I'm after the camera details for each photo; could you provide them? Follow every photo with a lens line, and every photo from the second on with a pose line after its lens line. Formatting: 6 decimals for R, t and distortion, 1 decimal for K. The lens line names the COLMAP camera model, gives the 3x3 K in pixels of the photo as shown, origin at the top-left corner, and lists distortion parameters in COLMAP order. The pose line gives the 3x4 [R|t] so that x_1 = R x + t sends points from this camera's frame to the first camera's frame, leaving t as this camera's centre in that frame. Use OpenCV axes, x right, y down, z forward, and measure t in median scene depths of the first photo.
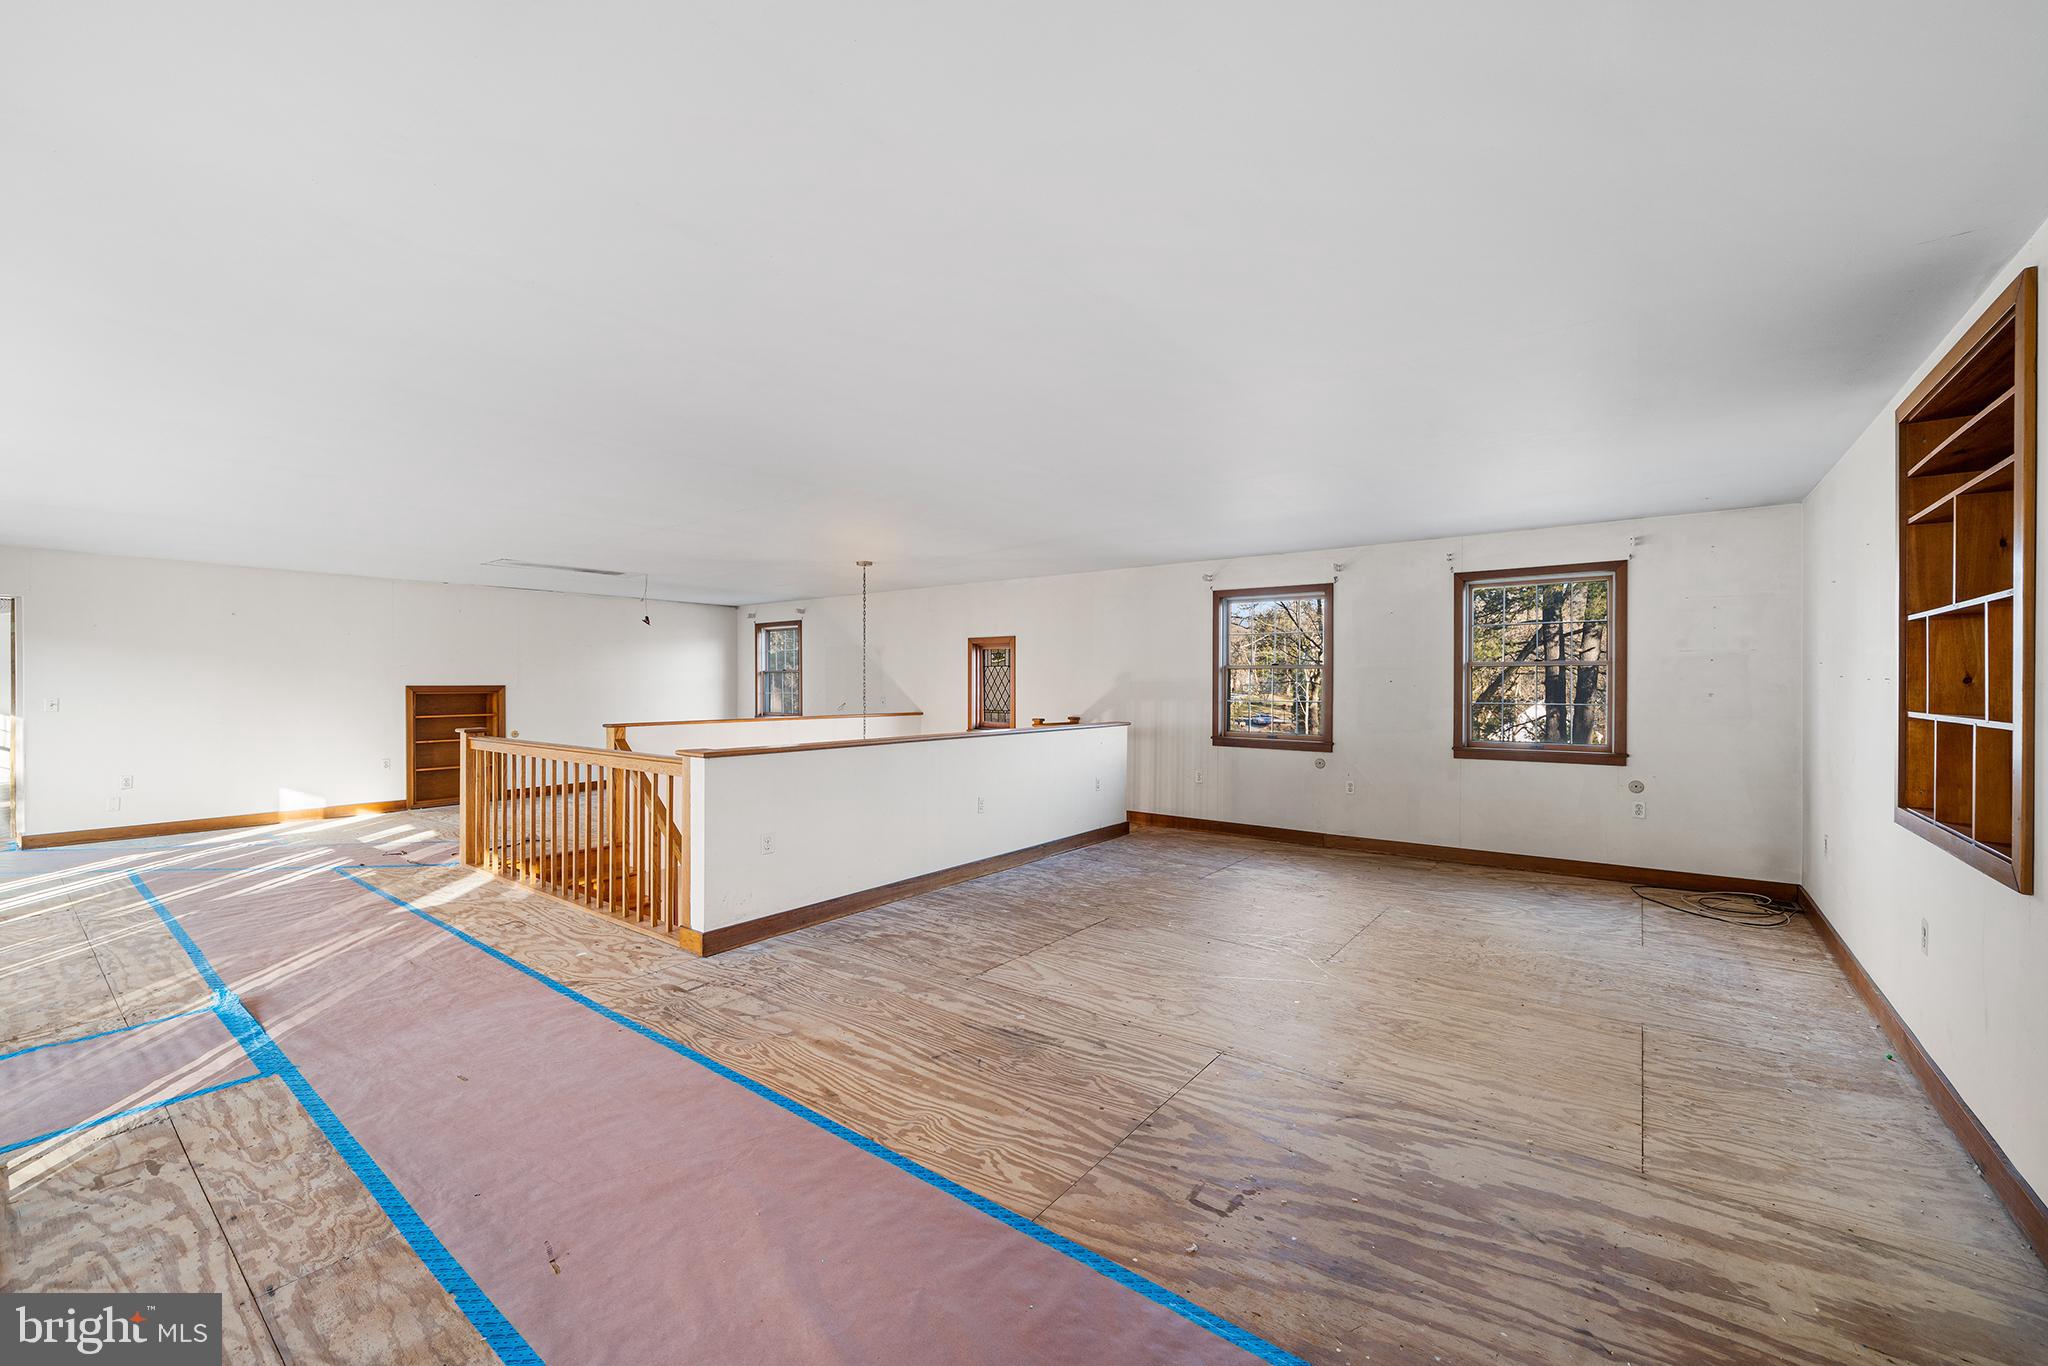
lens RADIAL K [[830.0, 0, 1005.7], [0, 830.0, 686.8], [0, 0, 1]] dist [-0.003503, -0.000088]
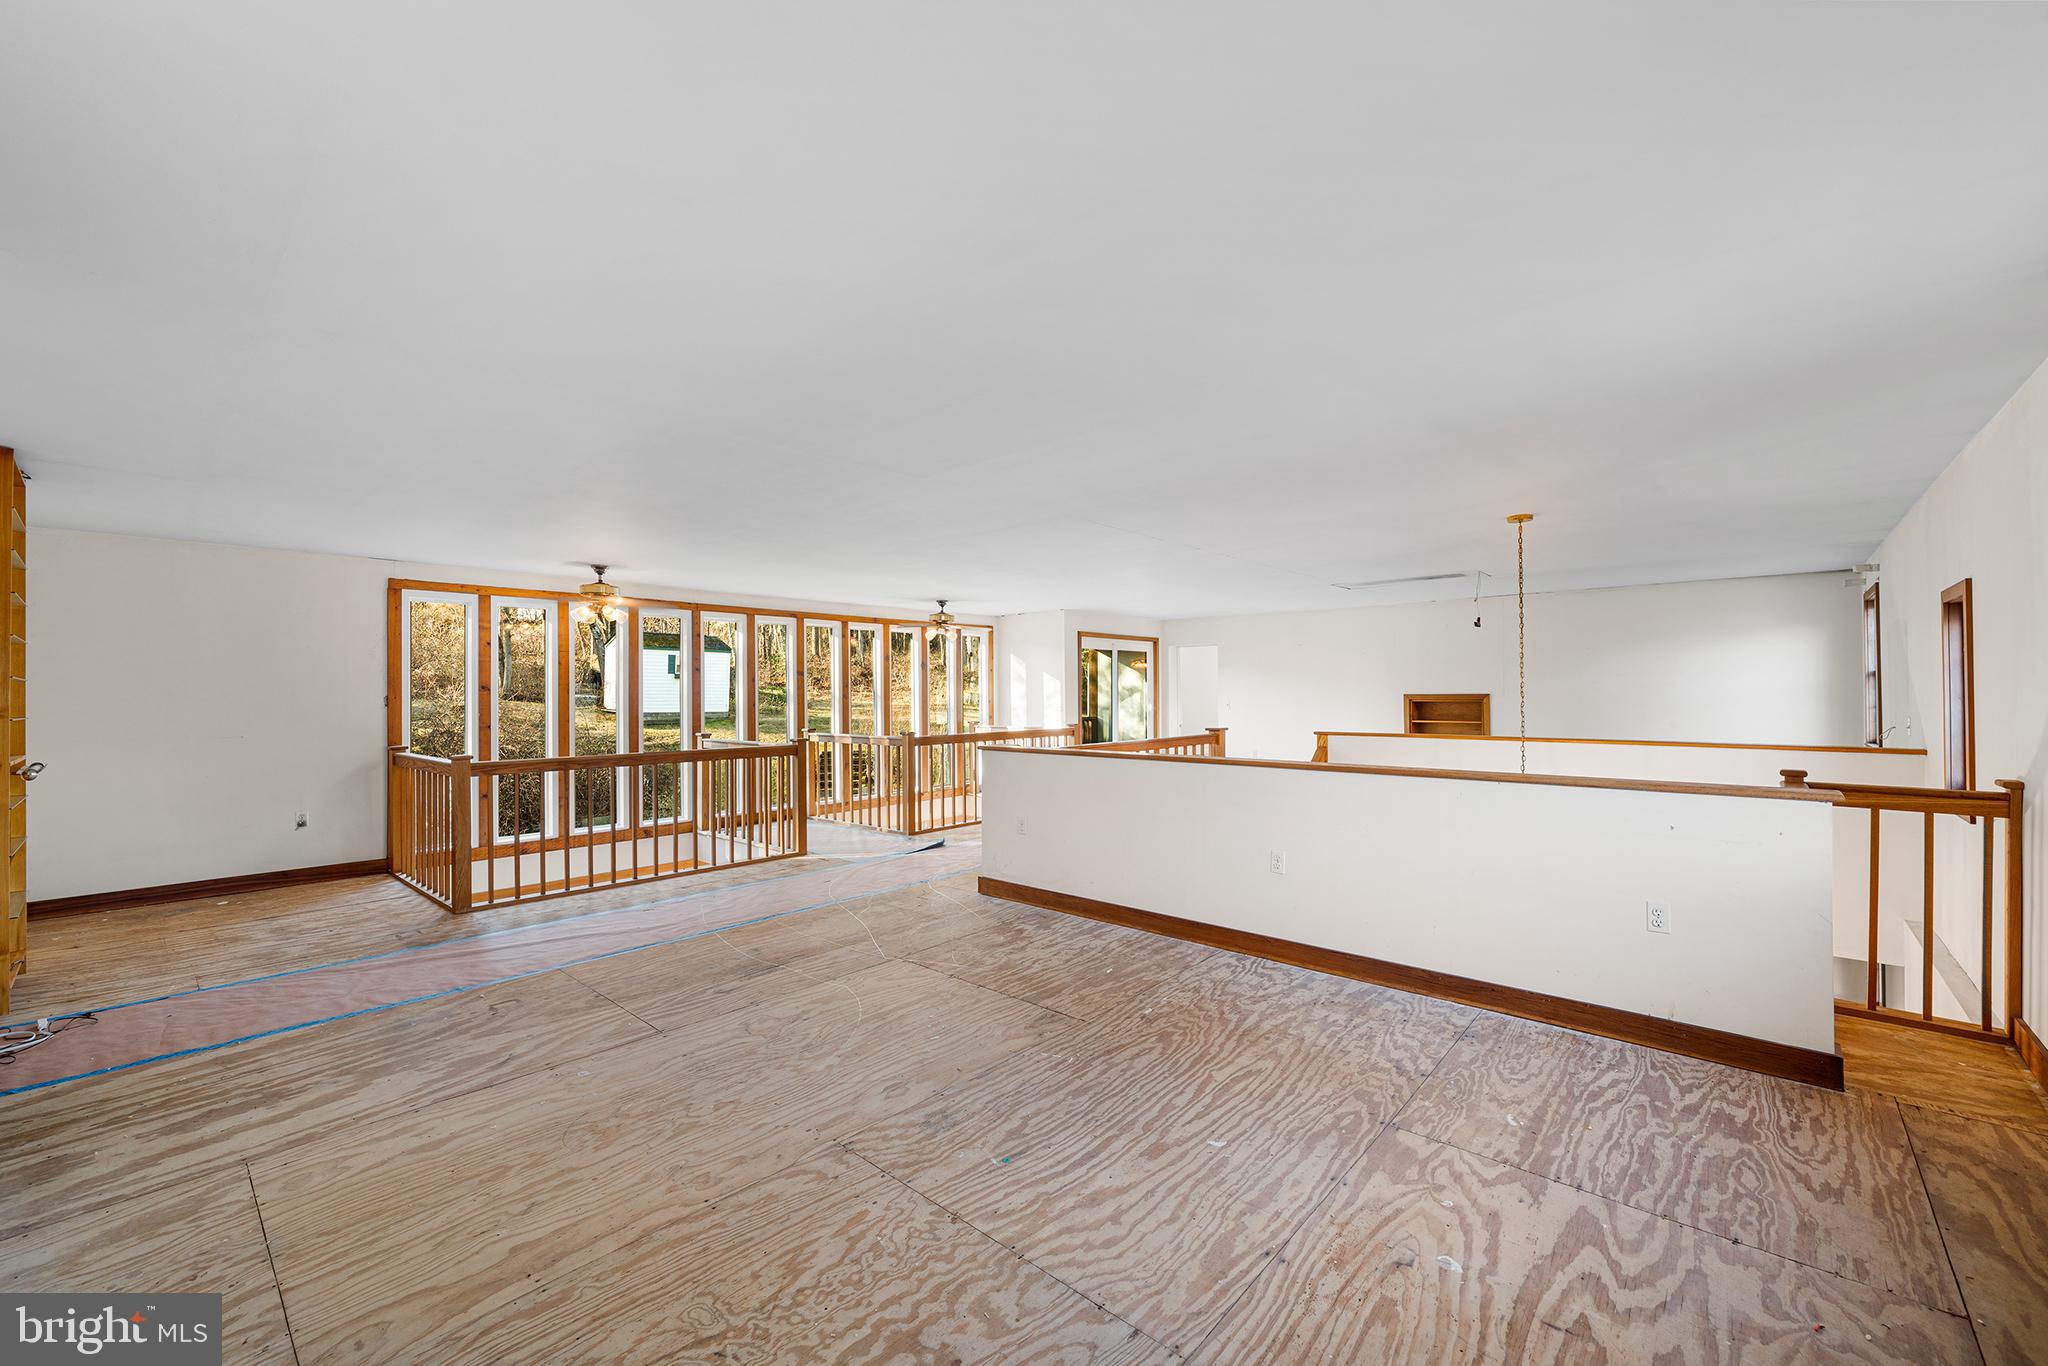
lens RADIAL K [[830.0, 0, 1039.2], [0, 830.0, 687.1], [0, 0, 1]] dist [-0.003503, -0.000088]
pose [[-0.081162, -0.006051, -0.996683, 1.060947], [0.001121, 0.999980, -0.006162, -0.009367], [0.996700, -0.001618, -0.081154, 1.275448]]
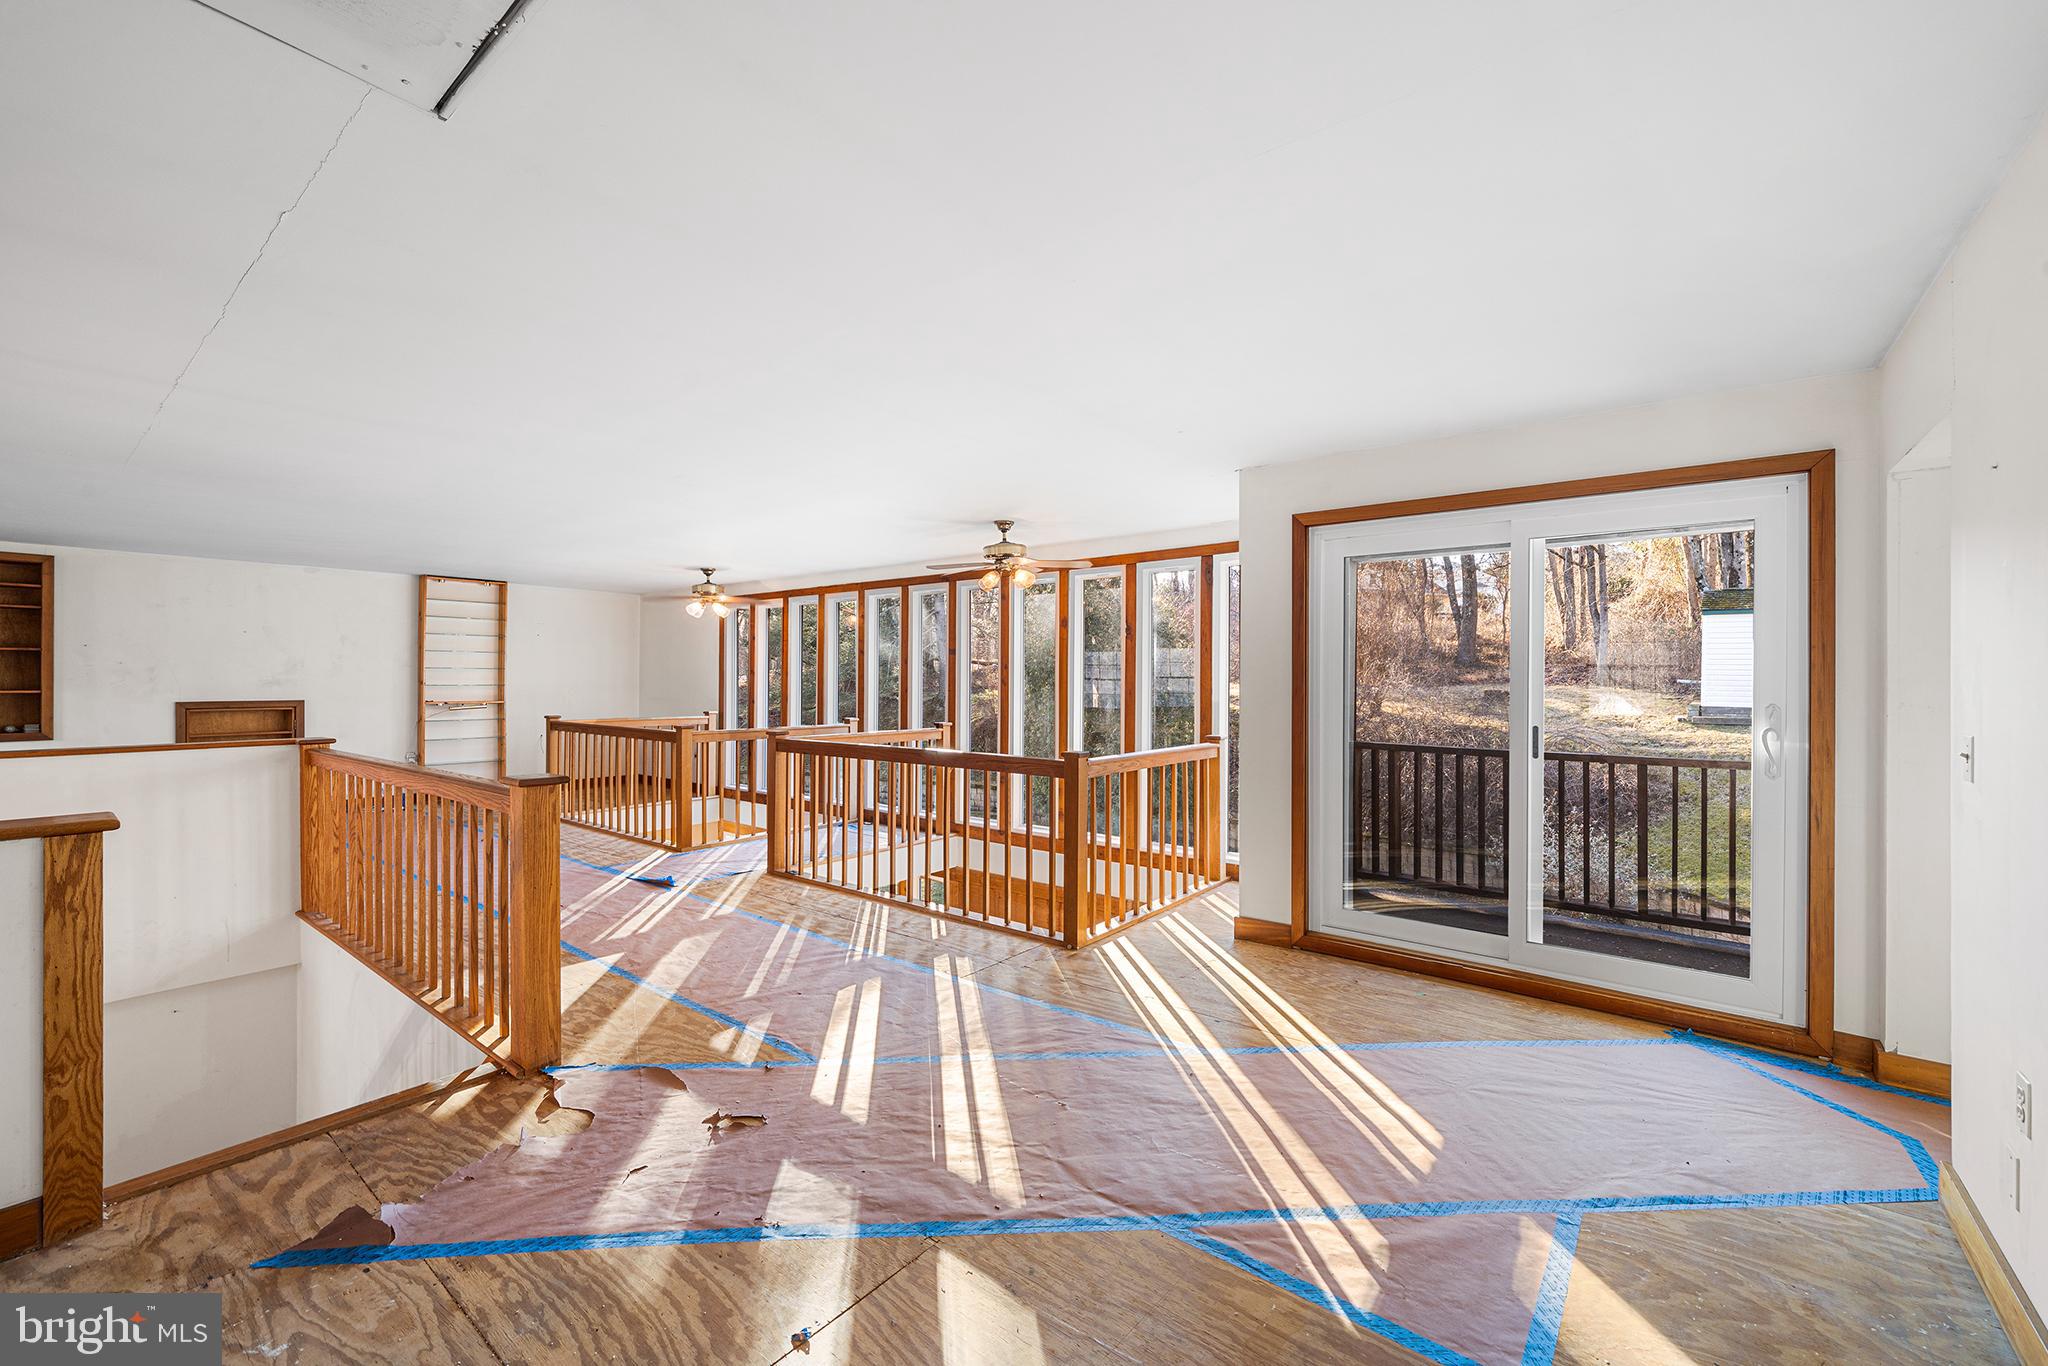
lens RADIAL K [[830.0, 0, 1024.4], [0, 830.0, 682.9], [0, 0, 1]] dist [-0.003503, -0.000088]
pose [[-0.999942, -0.008635, 0.006359, -1.365552], [-0.008643, 0.999962, -0.001141, -0.014596], [-0.006349, -0.001196, -0.999979, 2.129597]]
